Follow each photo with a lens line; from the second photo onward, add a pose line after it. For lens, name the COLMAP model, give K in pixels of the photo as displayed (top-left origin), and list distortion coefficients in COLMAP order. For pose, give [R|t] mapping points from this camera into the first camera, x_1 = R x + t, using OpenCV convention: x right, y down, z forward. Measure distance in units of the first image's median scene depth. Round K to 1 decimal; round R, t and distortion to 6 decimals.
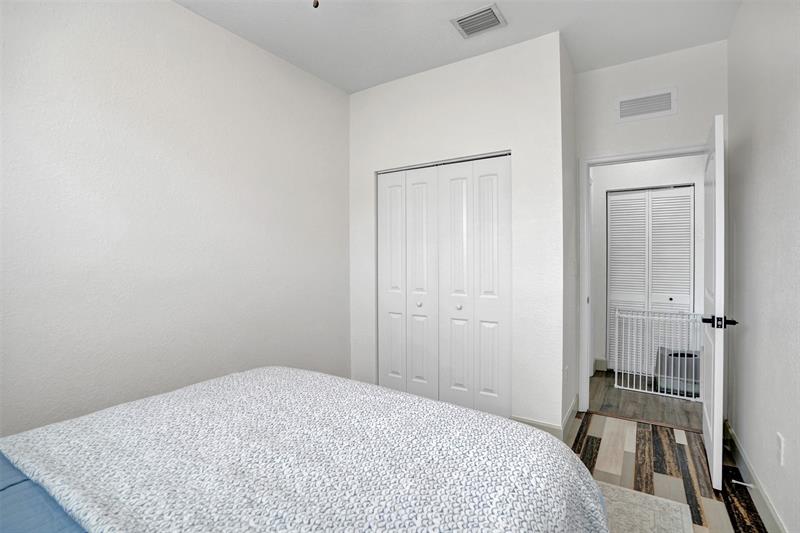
lens RADIAL K [[377.8, 0, 400.5], [0, 377.8, 261.6], [0, 0, 1]] dist [-0.065168, 0.024121]
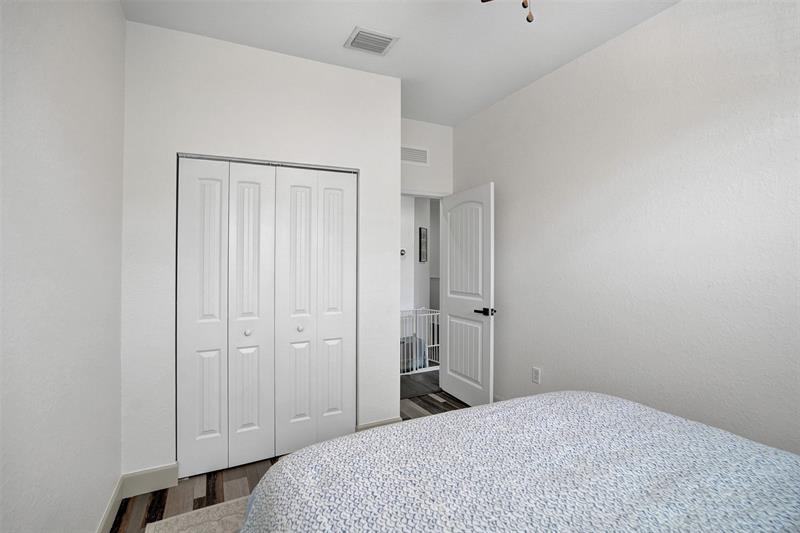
lens RADIAL K [[377.8, 0, 399.6], [0, 377.8, 266.0], [0, 0, 1]] dist [-0.065168, 0.024121]
pose [[0.513460, -0.003042, 0.858108, -0.509844], [0.024729, 0.999631, -0.011253, -0.013135], [-0.857757, 0.026998, 0.513346, 0.346832]]
